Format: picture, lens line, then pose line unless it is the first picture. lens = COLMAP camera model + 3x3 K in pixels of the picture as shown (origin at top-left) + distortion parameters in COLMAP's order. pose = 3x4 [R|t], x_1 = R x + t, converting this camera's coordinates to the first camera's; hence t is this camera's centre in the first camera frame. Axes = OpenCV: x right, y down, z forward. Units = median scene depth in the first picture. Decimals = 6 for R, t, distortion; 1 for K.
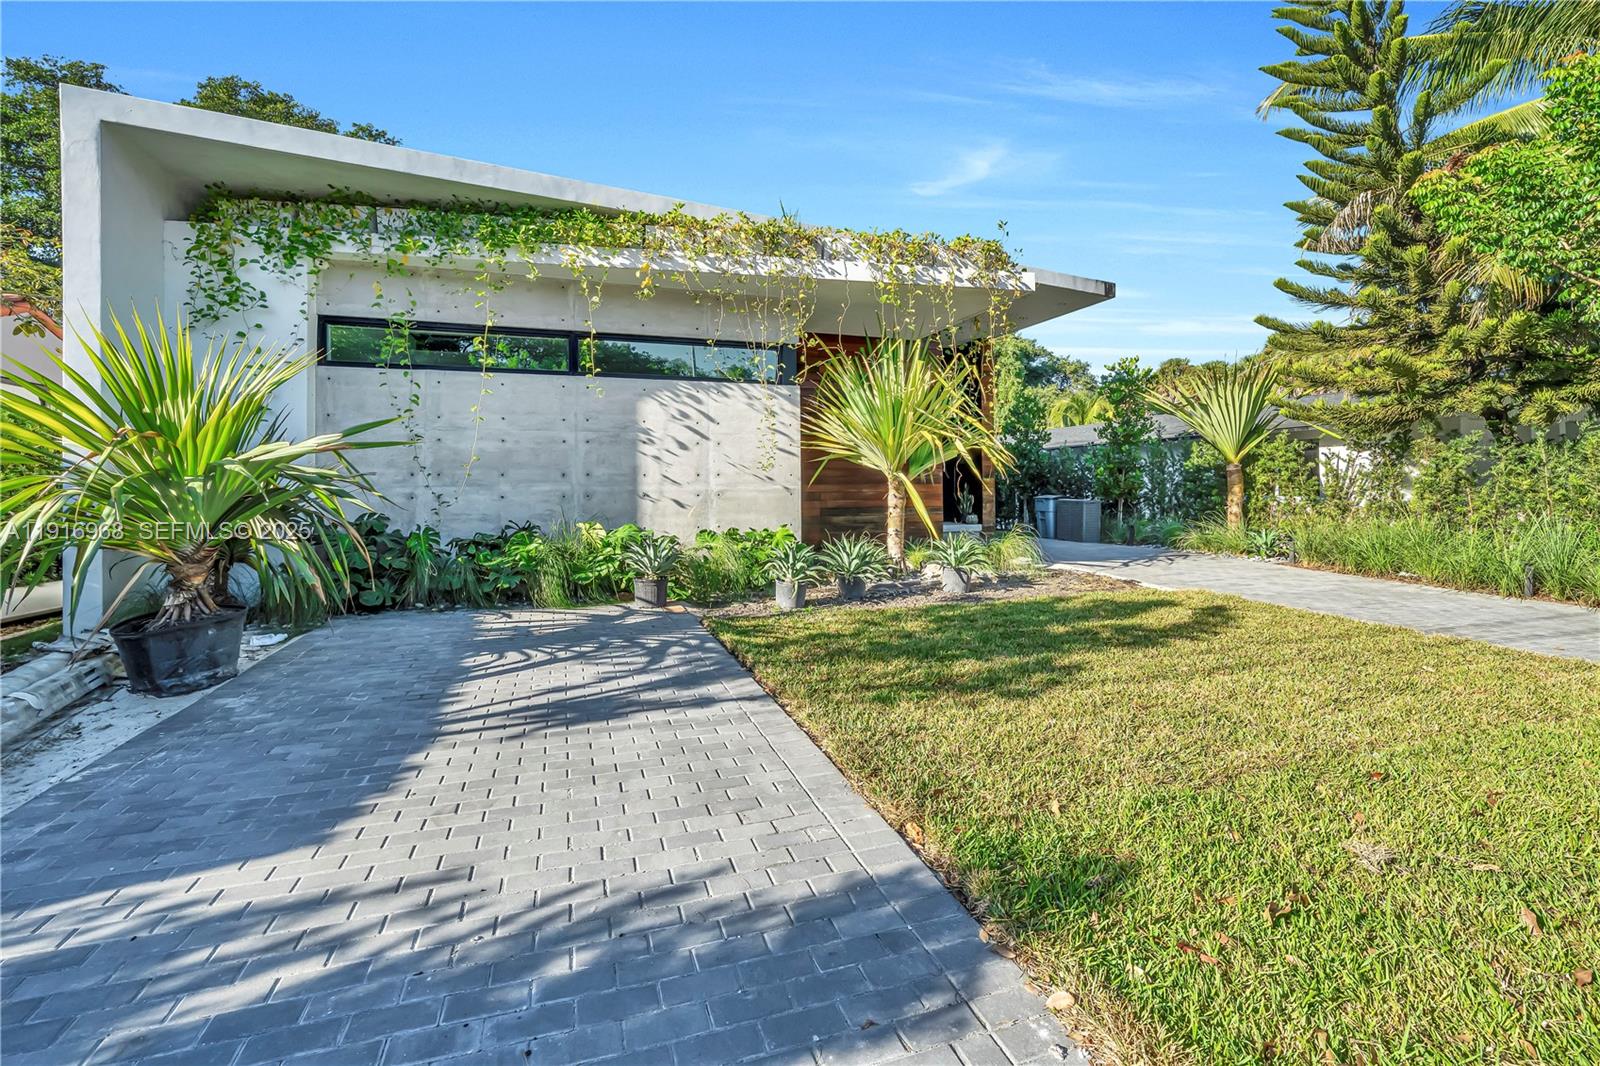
lens RADIAL K [[820.7, 0, 745.0], [0, 820.7, 441.8], [0, 0, 1]] dist [-0.000944, -0.000517]
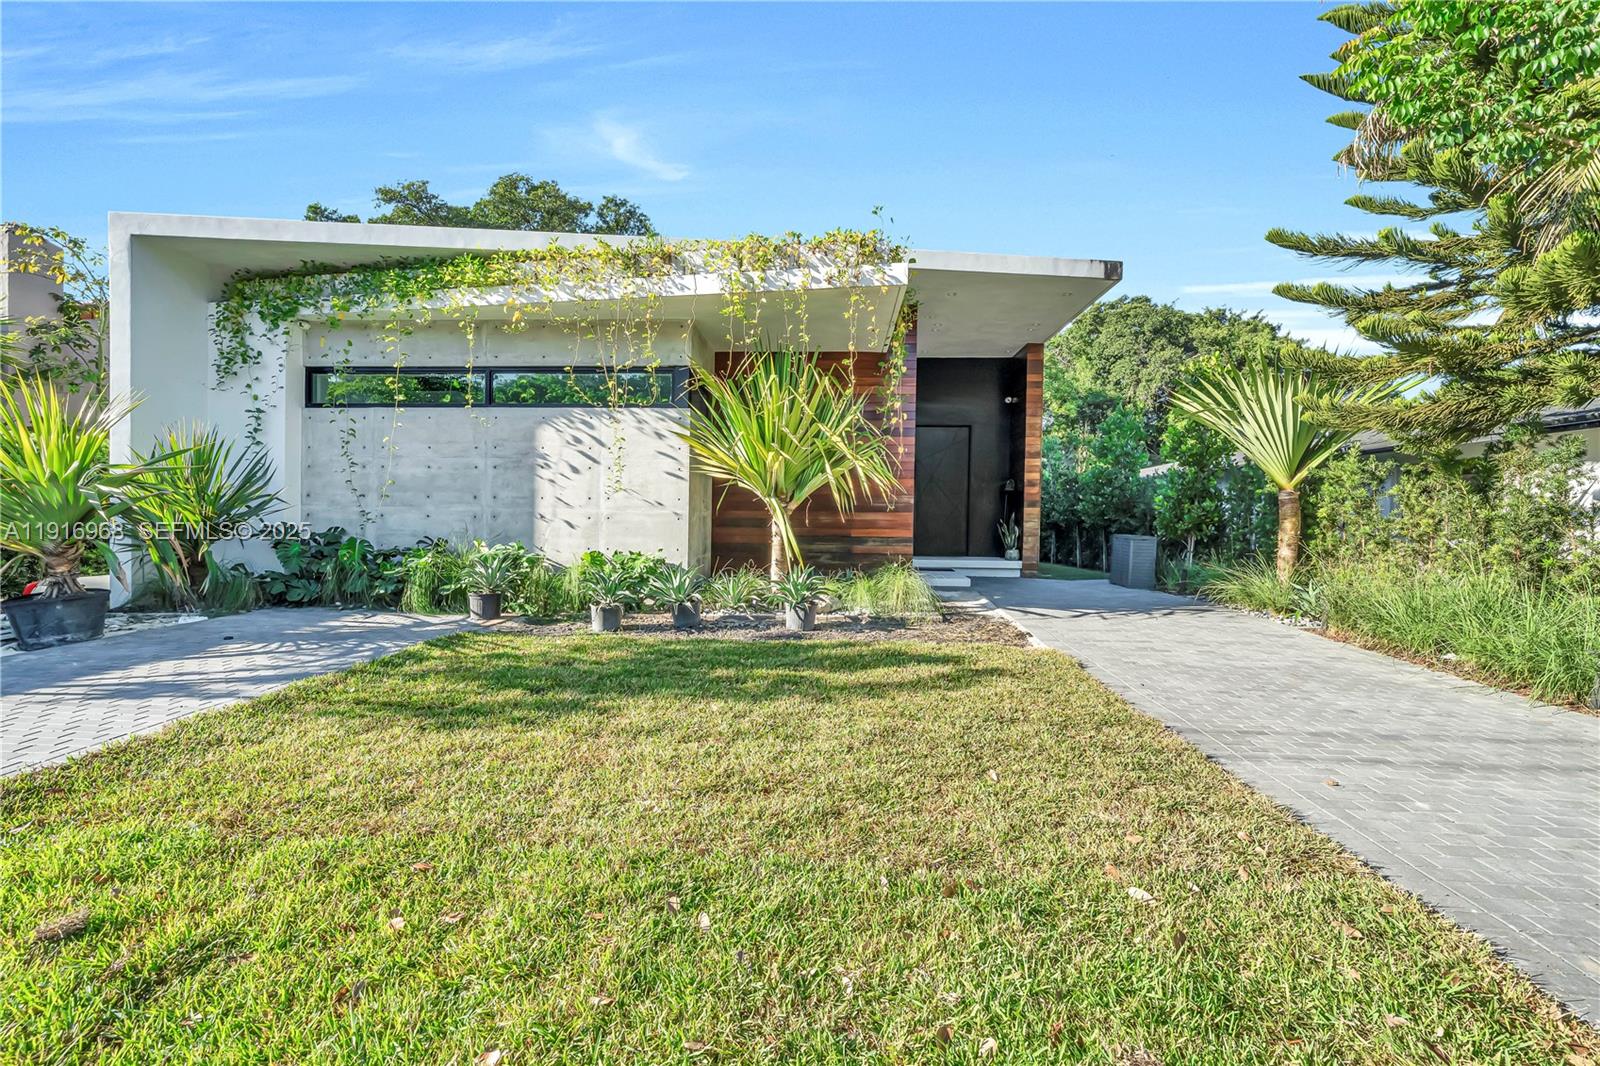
lens RADIAL K [[807.6, 0, 802.7], [0, 807.6, 492.5], [0, 0, 1]] dist [-0.000296, 0.000440]
pose [[0.901063, 0.004369, -0.433667, 0.636924], [0.006322, 0.999711, 0.023208, 0.011335], [0.433643, -0.023654, 0.900774, 0.203931]]
